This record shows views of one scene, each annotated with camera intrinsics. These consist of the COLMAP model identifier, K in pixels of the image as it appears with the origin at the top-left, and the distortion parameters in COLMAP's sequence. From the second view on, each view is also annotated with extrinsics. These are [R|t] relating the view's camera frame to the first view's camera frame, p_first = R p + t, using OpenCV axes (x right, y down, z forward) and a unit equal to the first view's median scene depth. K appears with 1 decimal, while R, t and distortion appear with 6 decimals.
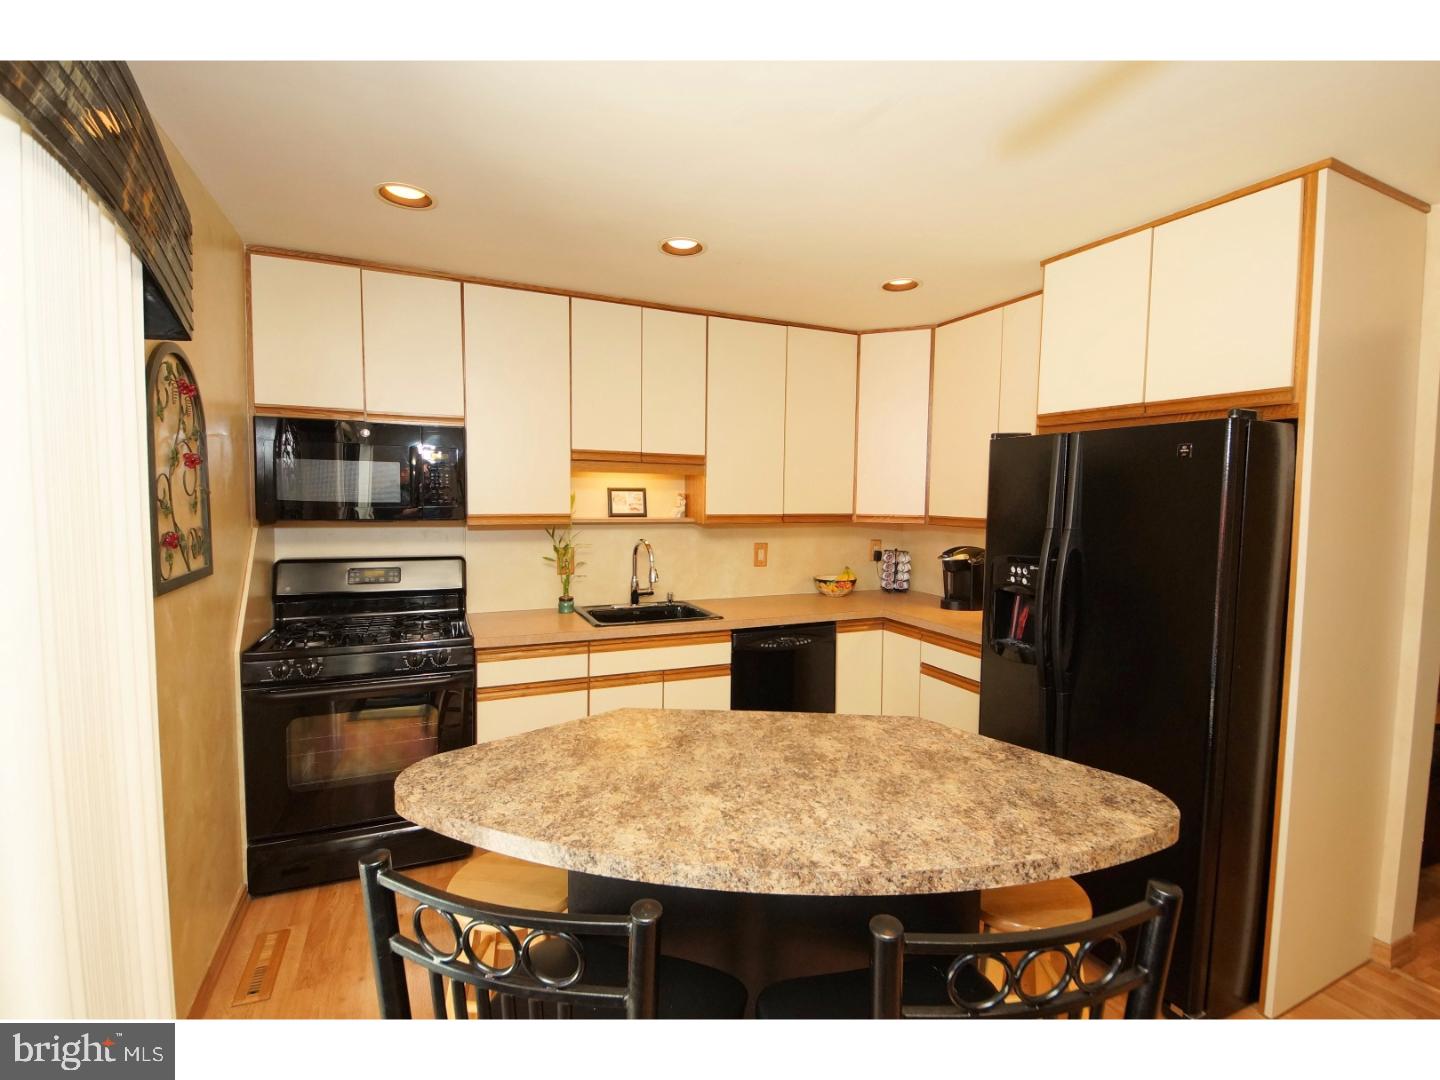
lens RADIAL K [[644.3, 0, 694.9], [0, 644.3, 539.3], [0, 0, 1]] dist [0.022696, -0.020090]
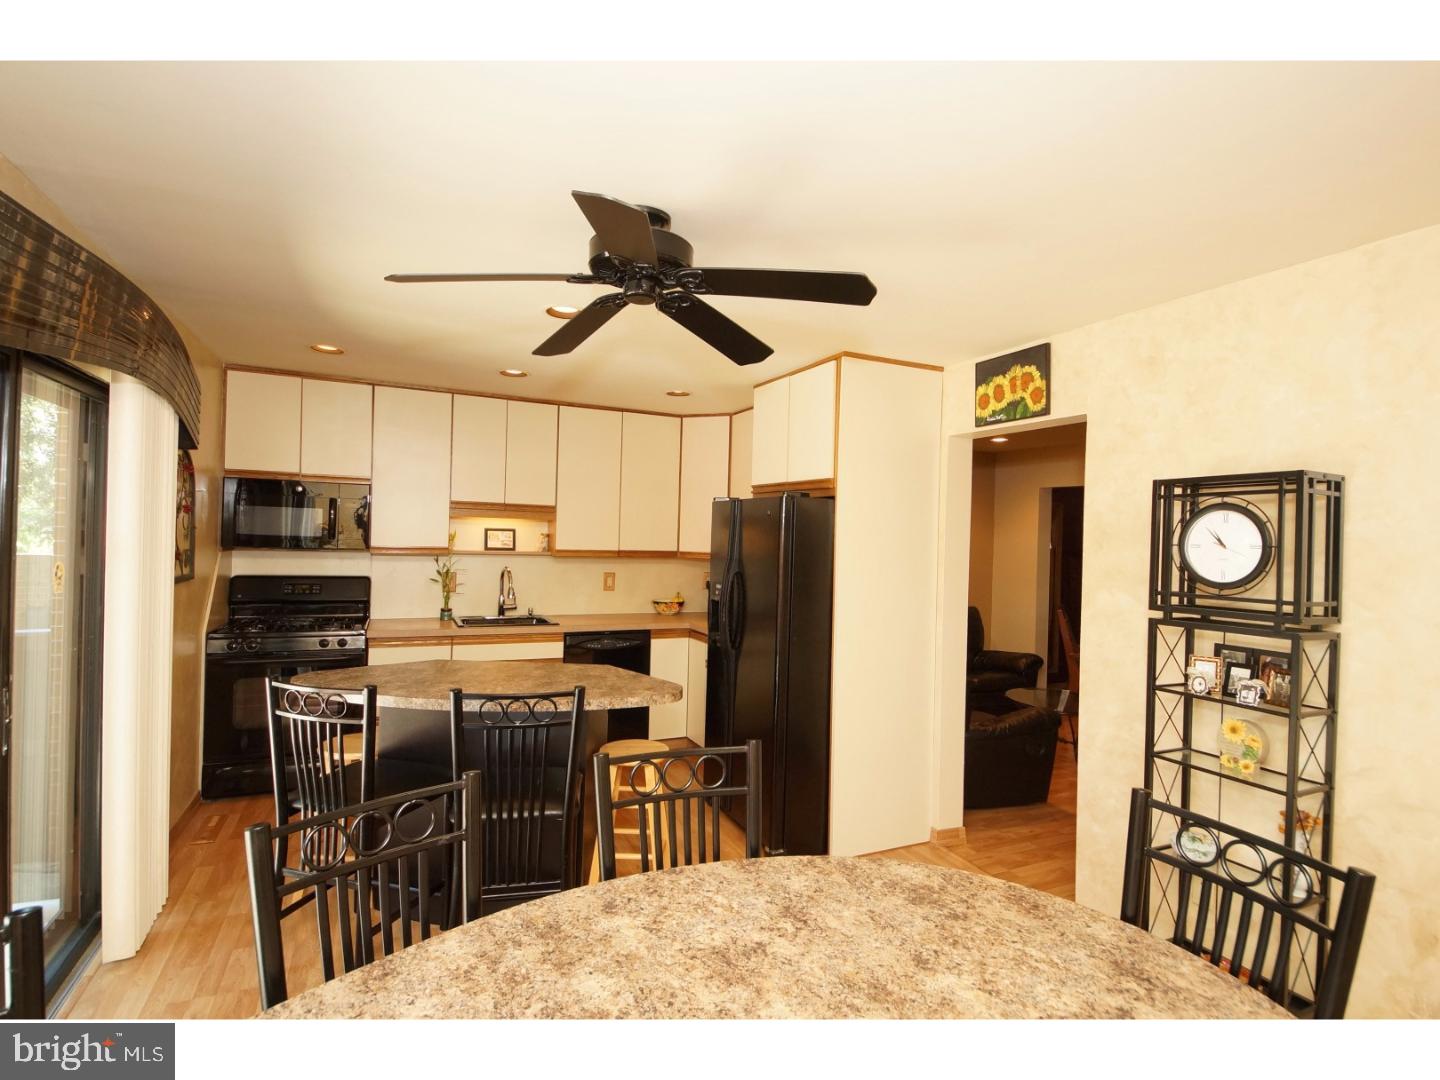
lens RADIAL K [[726.4, 0, 720.0], [0, 726.4, 540.0], [0, 0, 1]] dist [0.000620, -0.000625]
pose [[0.999637, 0.016449, 0.021357, 0.359890], [-0.015048, 0.997825, -0.064174, 0.037731], [-0.022366, 0.063829, 0.997710, -0.574795]]
